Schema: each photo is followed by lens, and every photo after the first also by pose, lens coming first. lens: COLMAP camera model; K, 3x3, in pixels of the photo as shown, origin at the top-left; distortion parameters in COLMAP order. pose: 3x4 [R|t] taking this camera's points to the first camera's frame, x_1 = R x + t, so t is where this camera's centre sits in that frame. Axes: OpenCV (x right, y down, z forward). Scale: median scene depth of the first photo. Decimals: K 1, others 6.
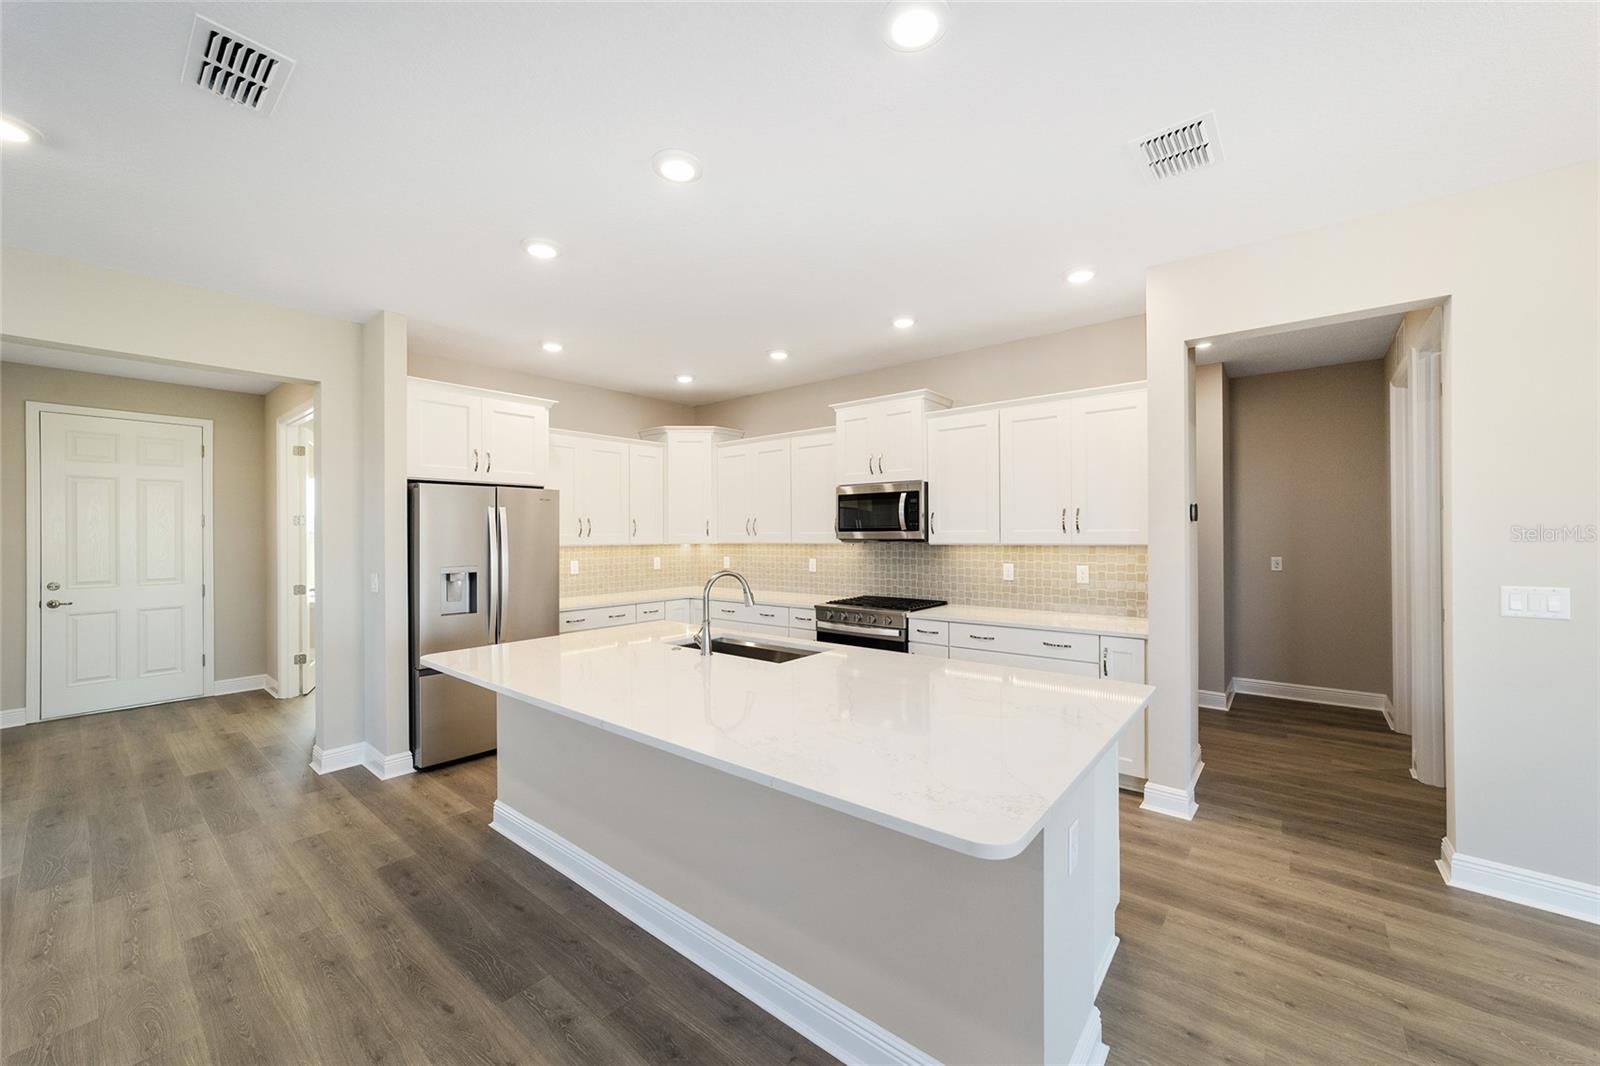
lens RADIAL K [[611.6, 0, 793.1], [0, 611.6, 536.5], [0, 0, 1]] dist [-0.012880, 0.006949]
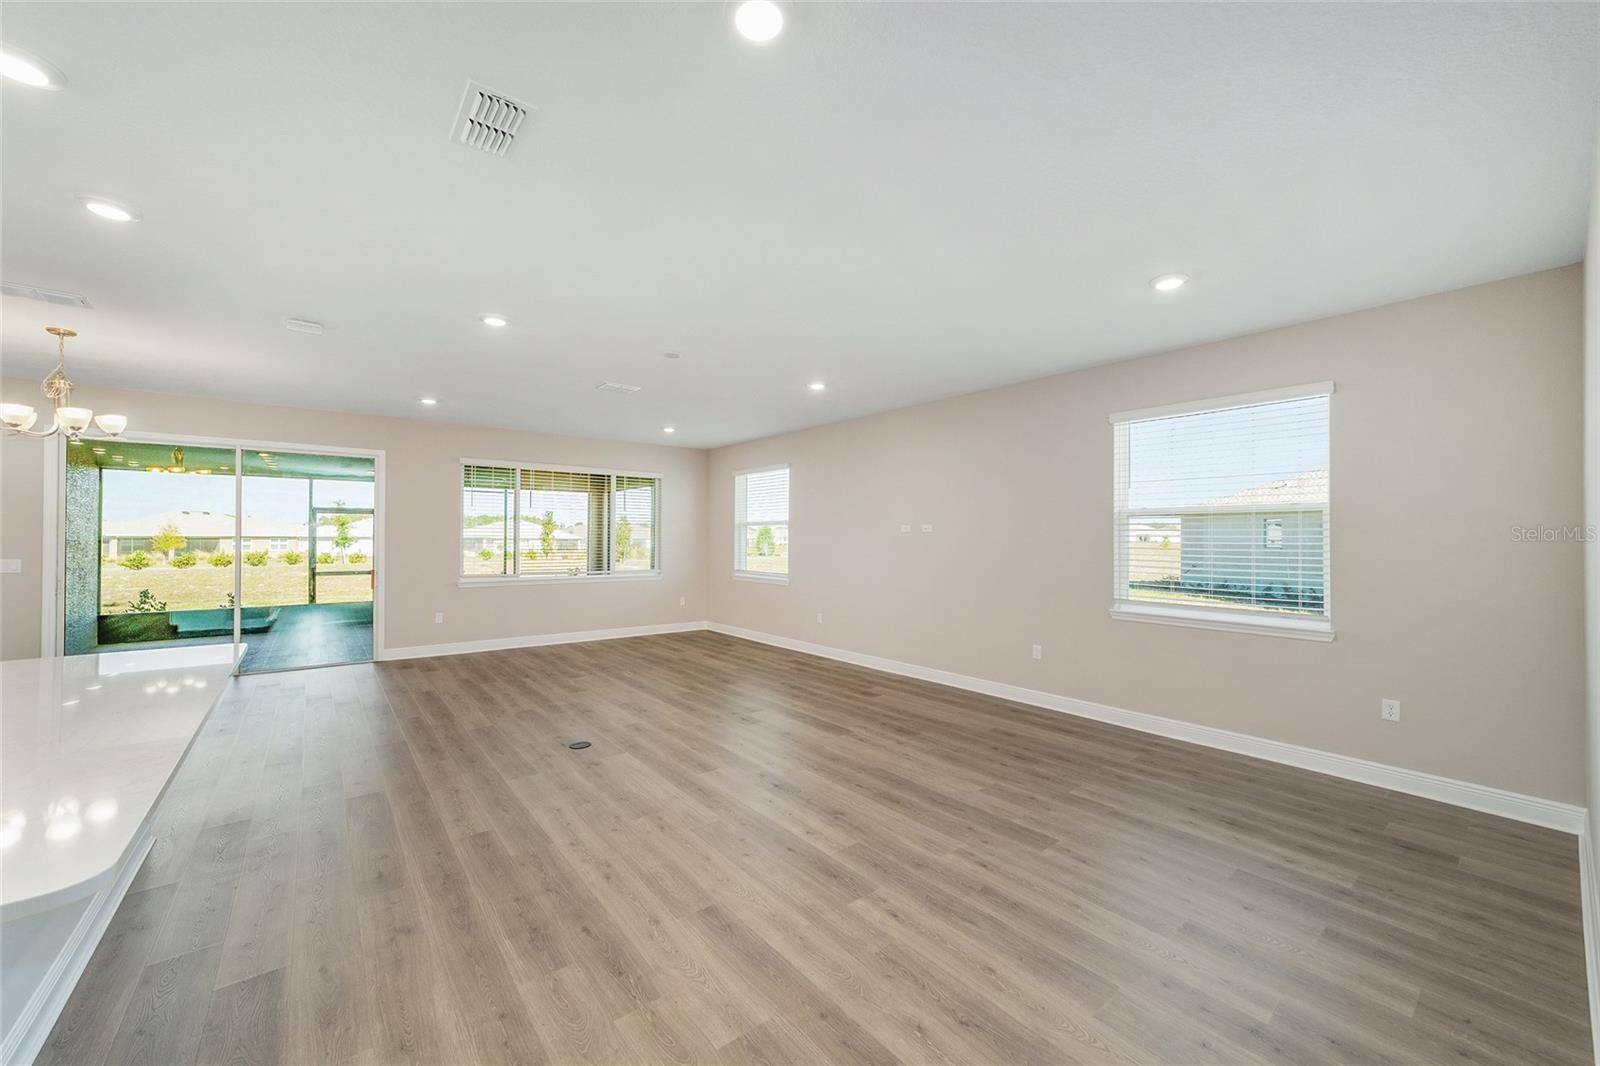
lens RADIAL K [[611.6, 0, 790.9], [0, 611.6, 526.9], [0, 0, 1]] dist [-0.012880, 0.006949]
pose [[-0.978494, 0.007121, 0.206154, -0.686806], [0.003793, 0.999856, -0.016533, 0.004143], [-0.206242, -0.015395, -0.978380, 0.809582]]
